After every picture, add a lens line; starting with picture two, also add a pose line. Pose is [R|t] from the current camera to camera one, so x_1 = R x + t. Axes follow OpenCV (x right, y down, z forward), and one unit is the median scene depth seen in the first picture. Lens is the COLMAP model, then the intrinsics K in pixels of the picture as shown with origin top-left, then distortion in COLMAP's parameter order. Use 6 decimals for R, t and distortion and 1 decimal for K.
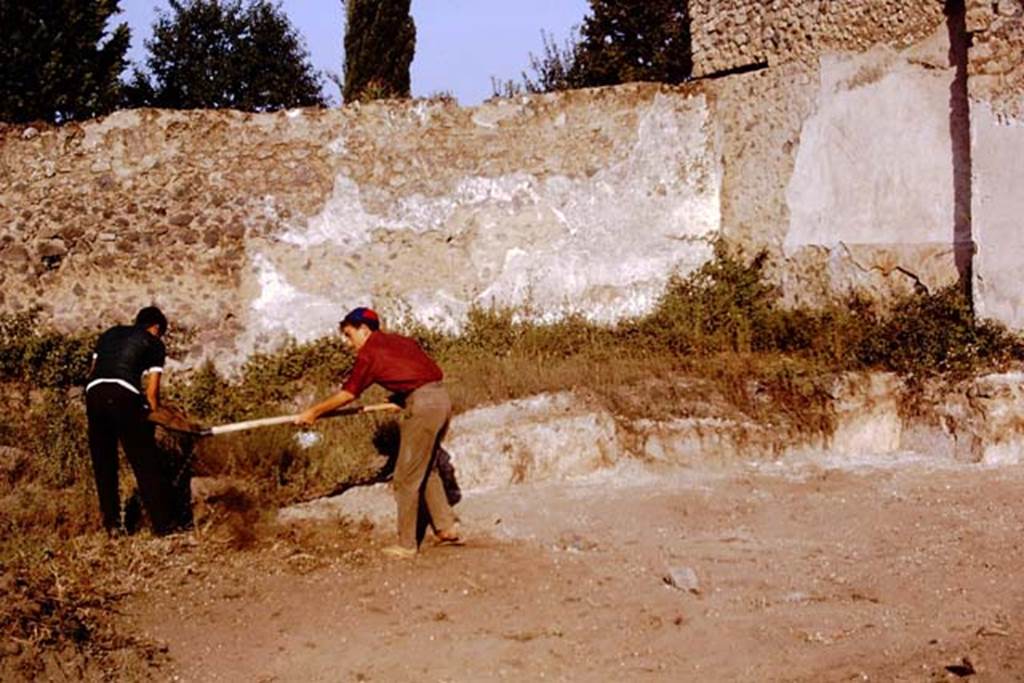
lens RADIAL K [[1607.1, 0, 512.0], [0, 1607.1, 341.5], [0, 0, 1]] dist [-0.267275, -0.106146]
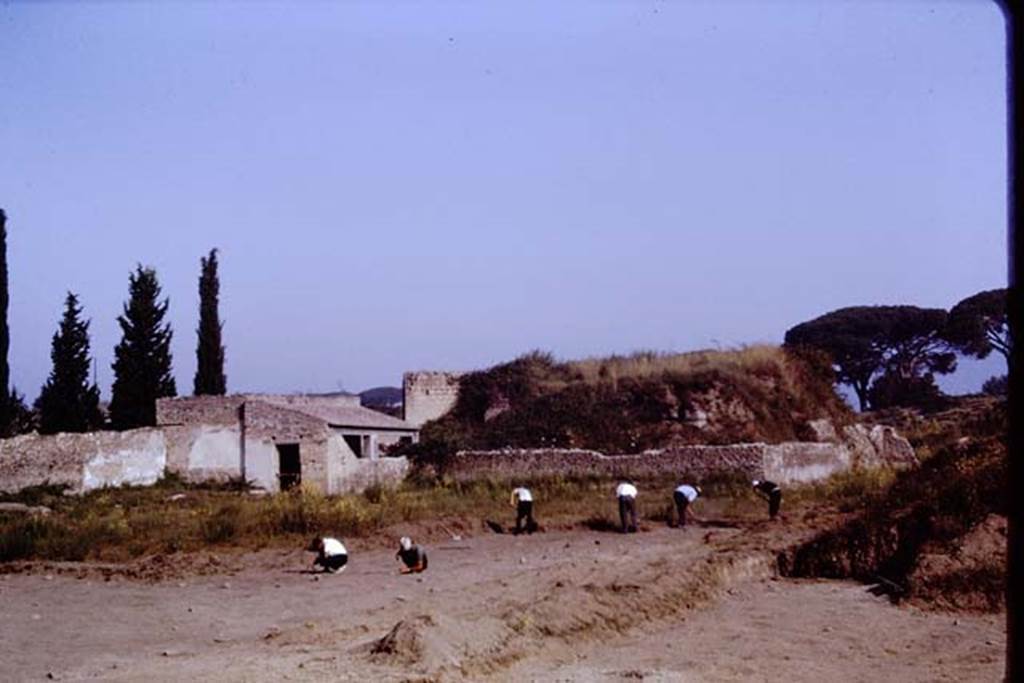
lens RADIAL K [[1707.0, 0, 512.0], [0, 1707.0, 341.5], [0, 0, 1]] dist [-0.283482, 0.129689]
pose [[0.791278, 0.056288, 0.608860, -1.922632], [0.031925, 0.990592, -0.133070, 0.234810], [-0.610622, 0.124733, 0.782037, -3.118895]]
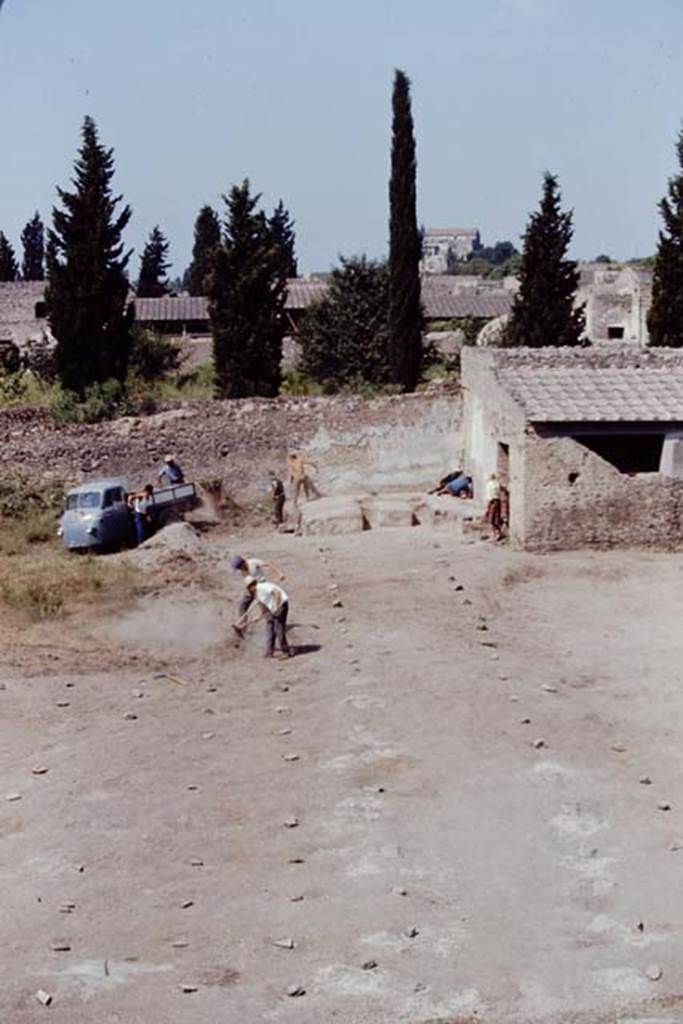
lens RADIAL K [[1707.0, 0, 341.5], [0, 1707.0, 512.0], [0, 0, 1]] dist [-0.283482, 0.129689]
pose [[0.948777, 0.063969, -0.309403, 0.904973], [-0.033021, 0.994003, 0.104252, -0.271880], [0.314217, -0.088695, 0.945199, -1.973038]]
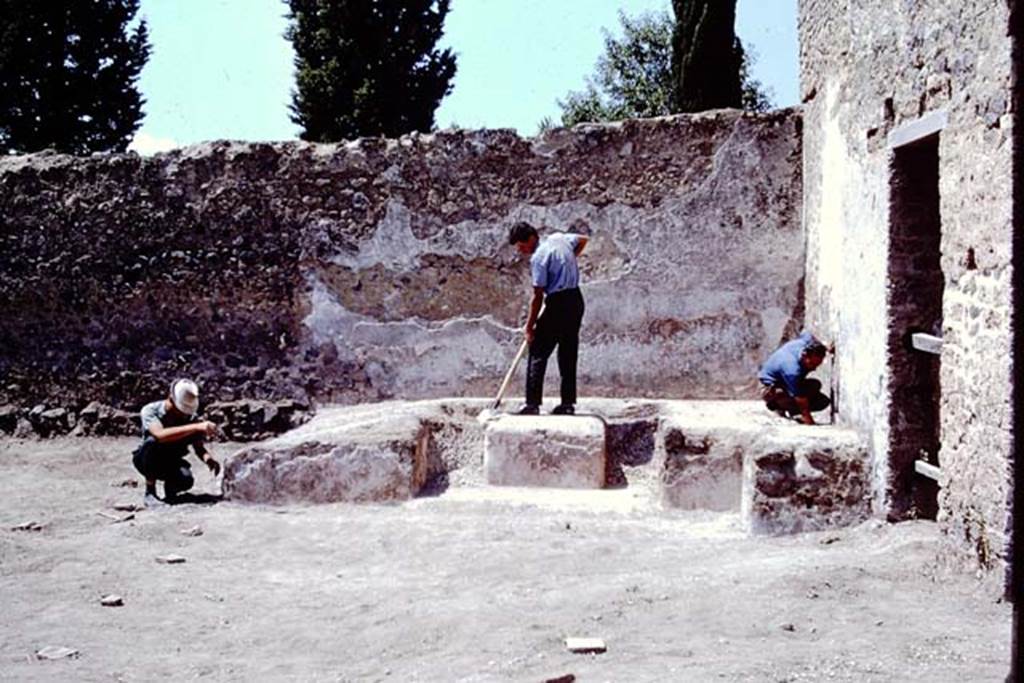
lens RADIAL K [[1607.1, 0, 512.0], [0, 1607.1, 341.5], [0, 0, 1]] dist [-0.267275, -0.106146]
pose [[0.885807, 0.052633, -0.461060, 0.444451], [-0.056789, 0.998374, 0.004866, -0.021382], [0.460567, 0.021873, 0.887356, 0.095389]]
